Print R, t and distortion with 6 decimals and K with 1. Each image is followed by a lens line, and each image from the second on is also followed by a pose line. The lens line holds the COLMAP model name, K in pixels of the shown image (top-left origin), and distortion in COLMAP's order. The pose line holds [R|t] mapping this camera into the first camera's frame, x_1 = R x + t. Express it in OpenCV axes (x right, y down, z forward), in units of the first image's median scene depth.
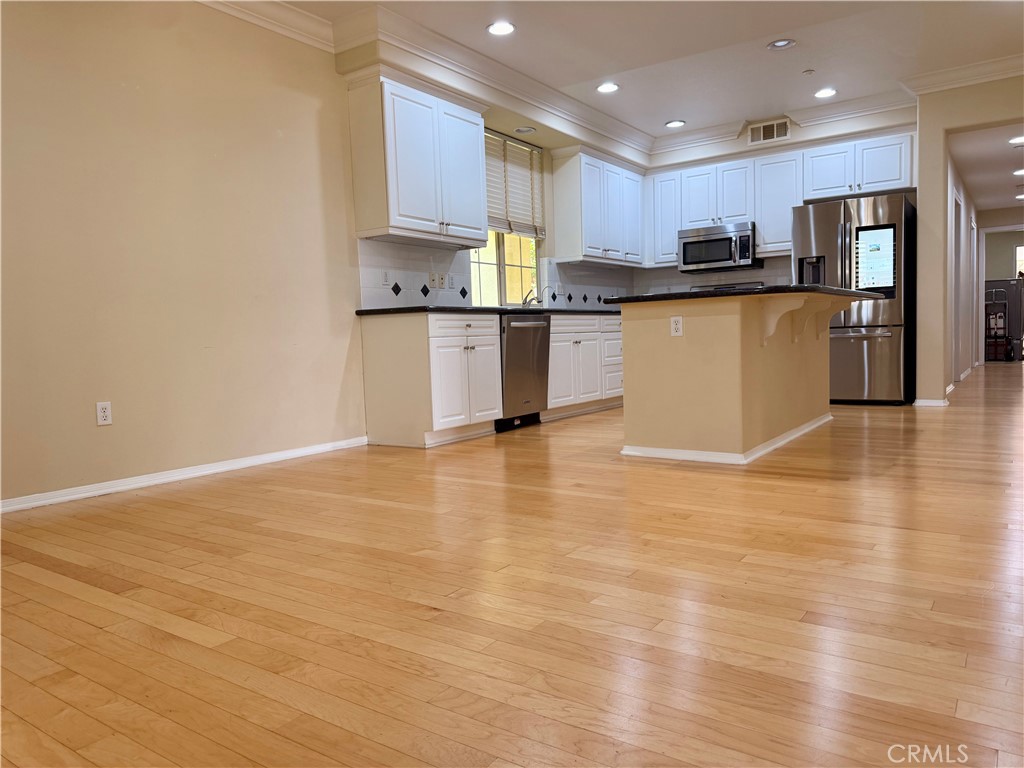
lens RADIAL K [[730.9, 0, 513.1], [0, 730.9, 393.0], [0, 0, 1]] dist [0.053002, -0.065701]
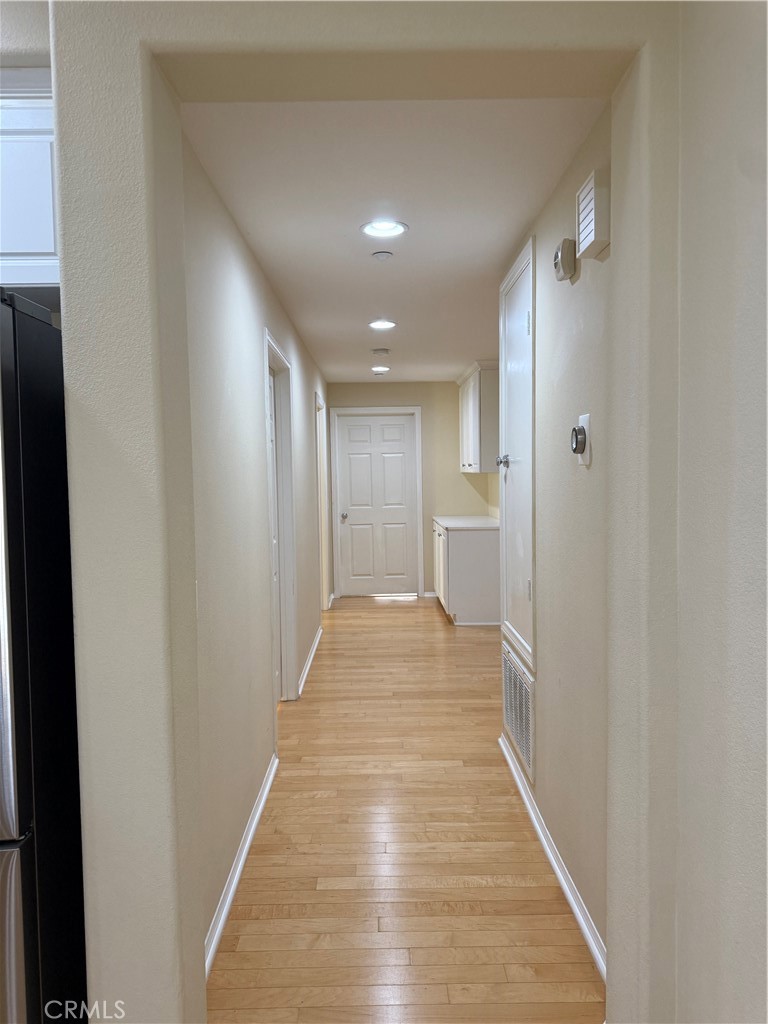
lens RADIAL K [[730.9, 0, 384.0], [0, 730.9, 512.0], [0, 0, 1]] dist [0.053002, -0.065701]
pose [[0.814360, -0.010938, 0.580256, 0.425274], [0.032645, 0.999103, -0.026983, -0.163951], [-0.579441, 0.040917, 0.813987, 0.642489]]
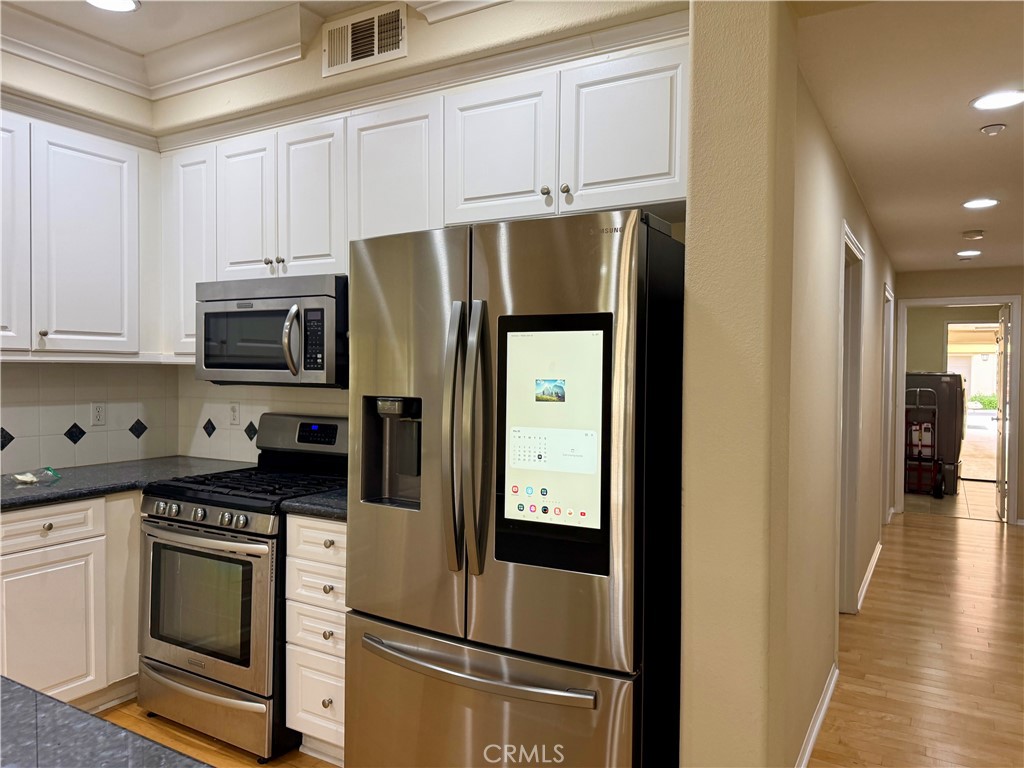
lens RADIAL K [[730.9, 0, 513.1], [0, 730.9, 393.0], [0, 0, 1]] dist [0.053002, -0.065701]
pose [[0.995913, 0.040997, 0.080482, 0.402337], [-0.037406, 0.998258, -0.045630, -0.161671], [-0.082213, 0.042433, 0.995711, 0.632939]]
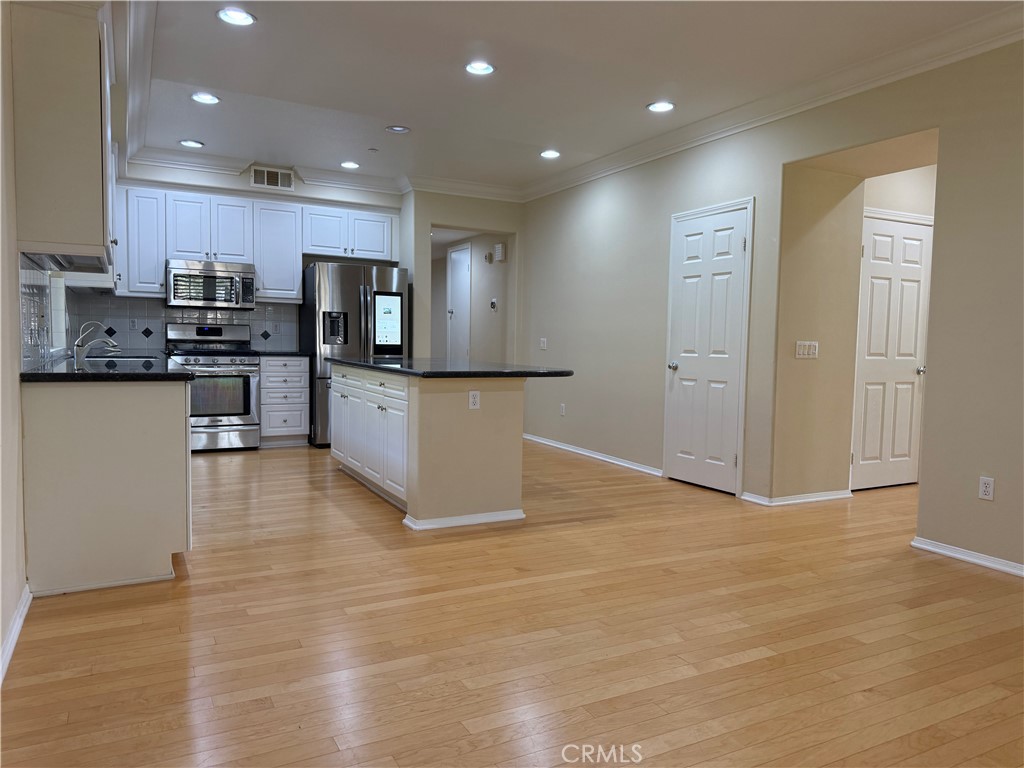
lens RADIAL K [[730.9, 0, 513.1], [0, 730.9, 393.0], [0, 0, 1]] dist [0.053002, -0.065701]
pose [[0.451423, -0.022880, 0.892017, -0.404252], [0.033243, 0.999408, 0.008811, -0.062740], [-0.891691, 0.025676, 0.451916, 0.269792]]
